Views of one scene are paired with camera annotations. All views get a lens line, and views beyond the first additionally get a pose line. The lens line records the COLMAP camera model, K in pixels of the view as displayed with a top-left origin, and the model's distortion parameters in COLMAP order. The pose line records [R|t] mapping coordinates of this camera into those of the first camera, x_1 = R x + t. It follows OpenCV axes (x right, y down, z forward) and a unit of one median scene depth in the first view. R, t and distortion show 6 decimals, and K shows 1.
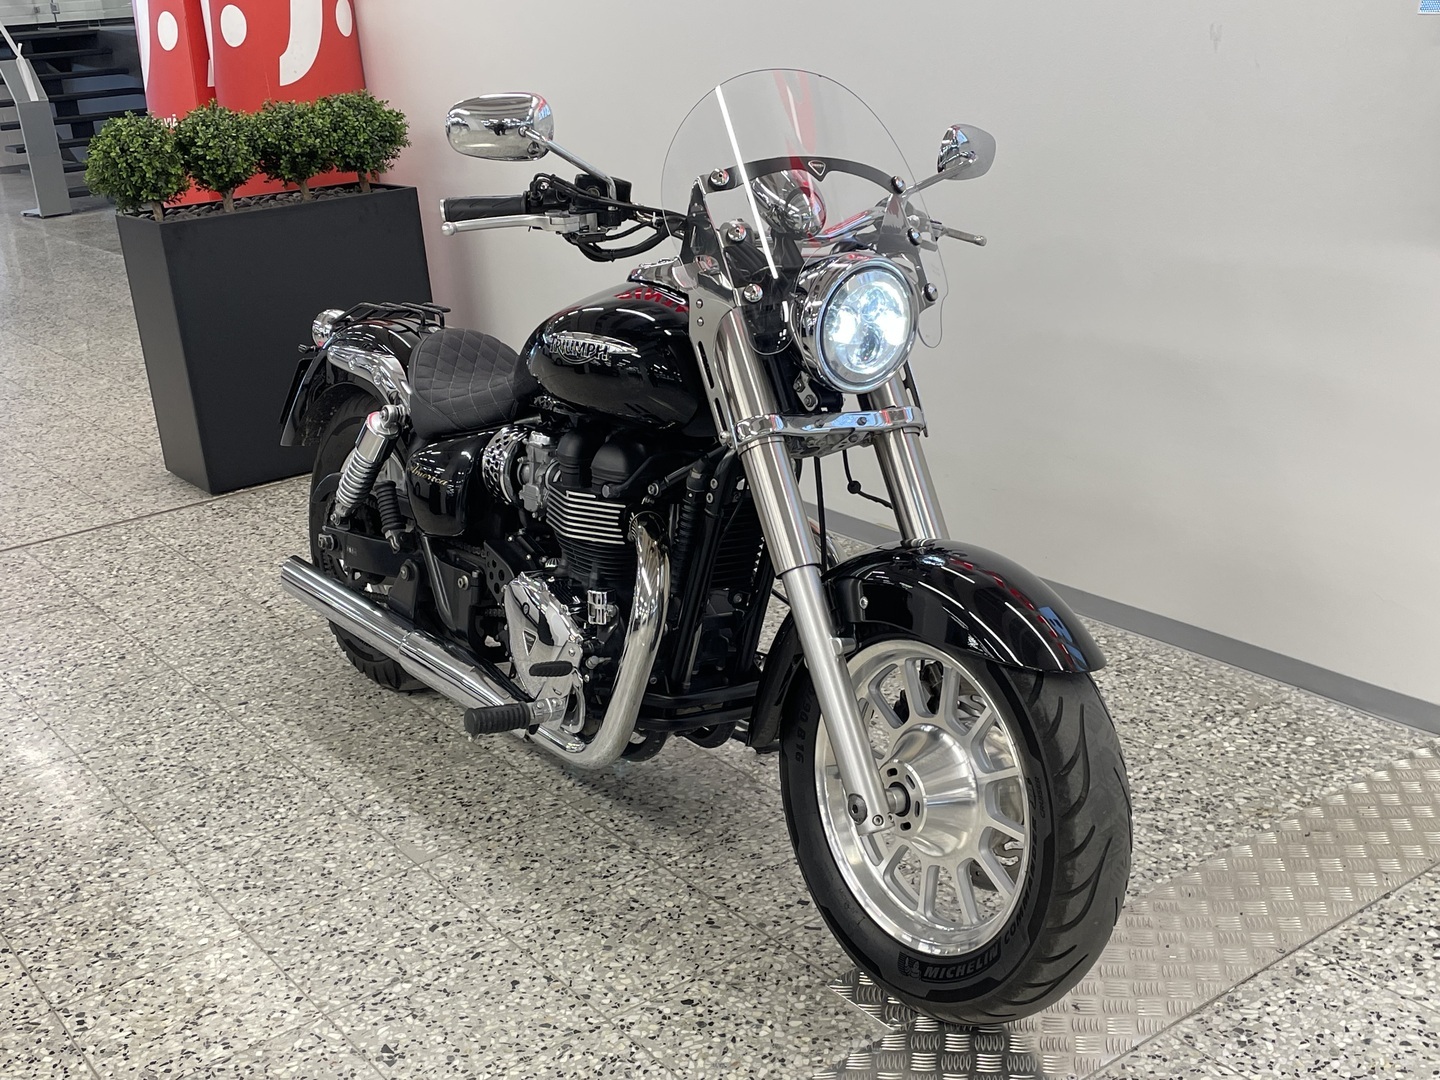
lens RADIAL K [[1758.0, 0, 720.0], [0, 1758.0, 540.0], [0, 0, 1]] dist [0.067801, -0.012623]
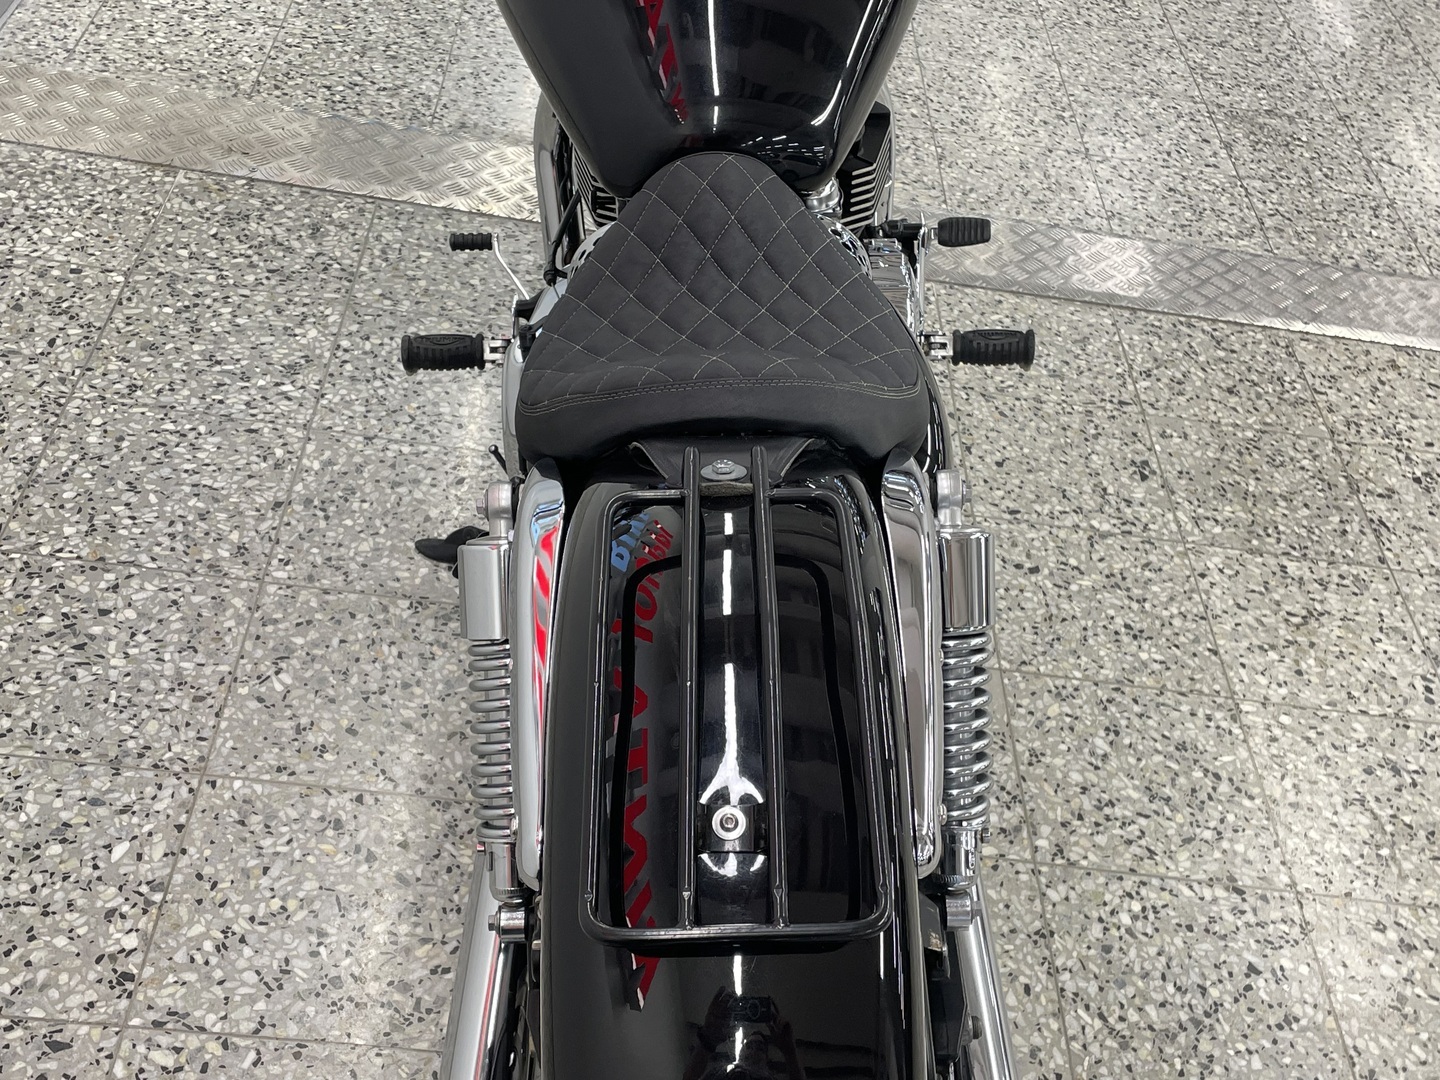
lens RADIAL K [[1678.7, 0, 720.0], [0, 1678.7, 540.0], [0, 0, 1]] dist [0.122373, -0.209055]
pose [[-0.805380, -0.436786, 0.400727, -0.365989], [0.078342, 0.591671, 0.802364, -0.459660], [-0.587559, 0.677601, -0.442301, 1.466161]]
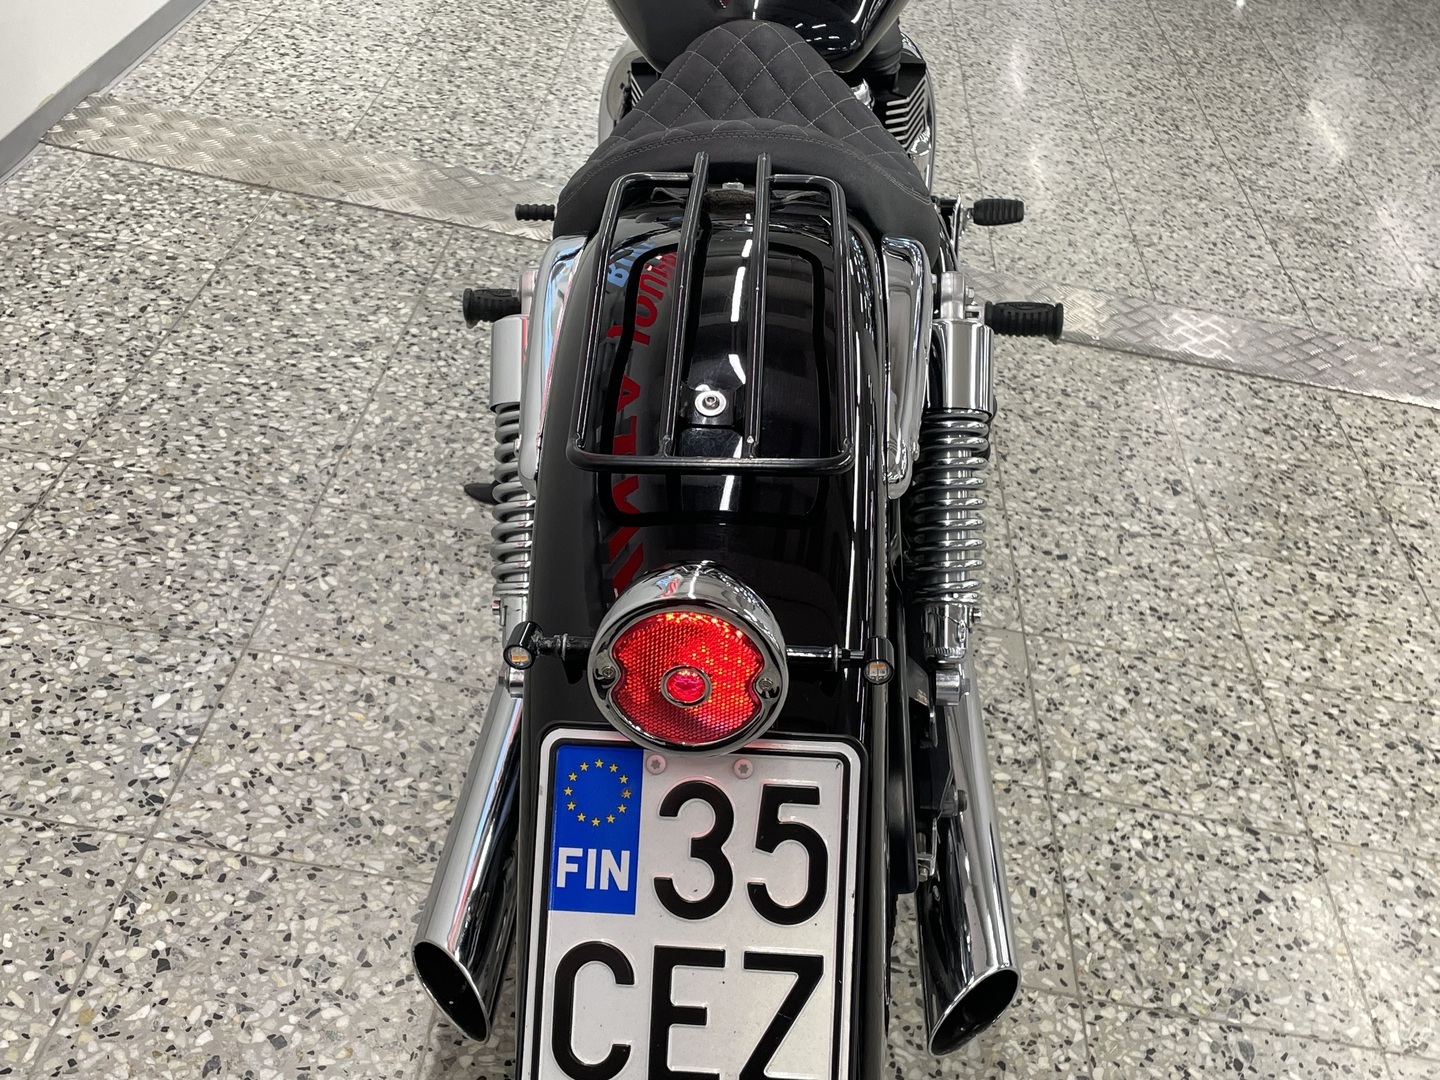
lens RADIAL K [[1678.7, 0, 720.0], [0, 1678.7, 540.0], [0, 0, 1]] dist [0.122373, -0.209055]
pose [[-0.767181, -0.408490, 0.494540, -0.448788], [0.085007, 0.699444, 0.709614, -0.397519], [-0.635773, 0.586442, -0.501876, 1.549596]]
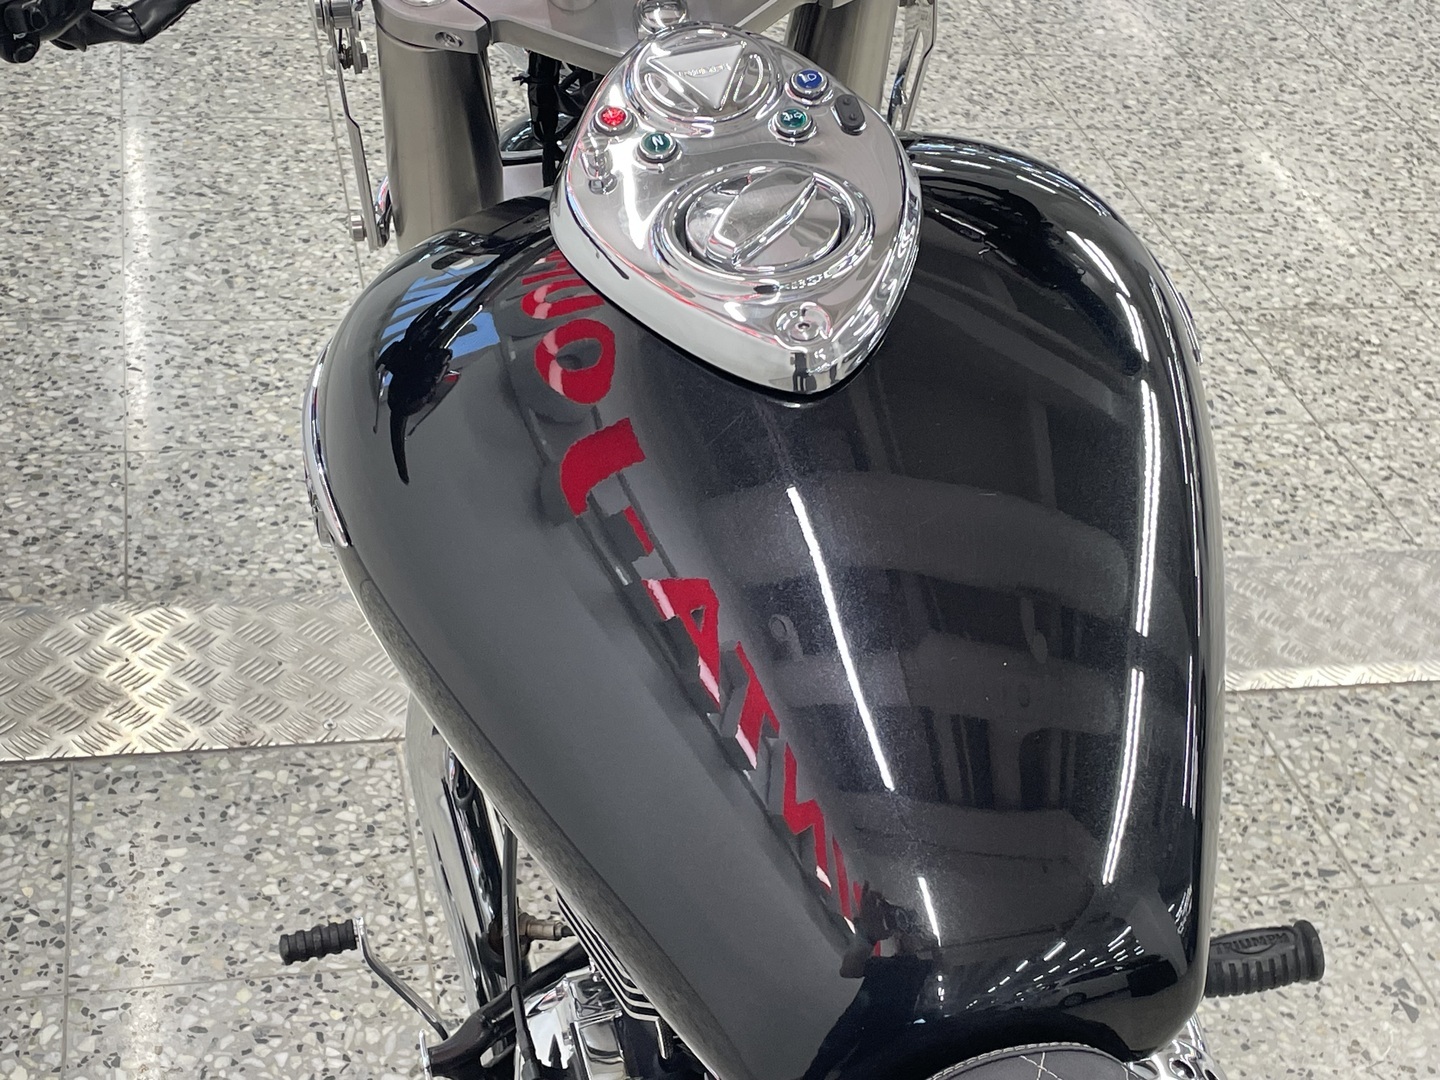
lens RADIAL K [[2213.0, 0, 720.0], [0, 2213.0, 540.0], [0, 0, 1]] dist [0.133552, -0.287927]
pose [[-0.915725, -0.254053, 0.311296, -0.153519], [0.079646, 0.644601, 0.760359, -0.422128], [-0.393834, 0.721073, -0.570043, 1.312177]]
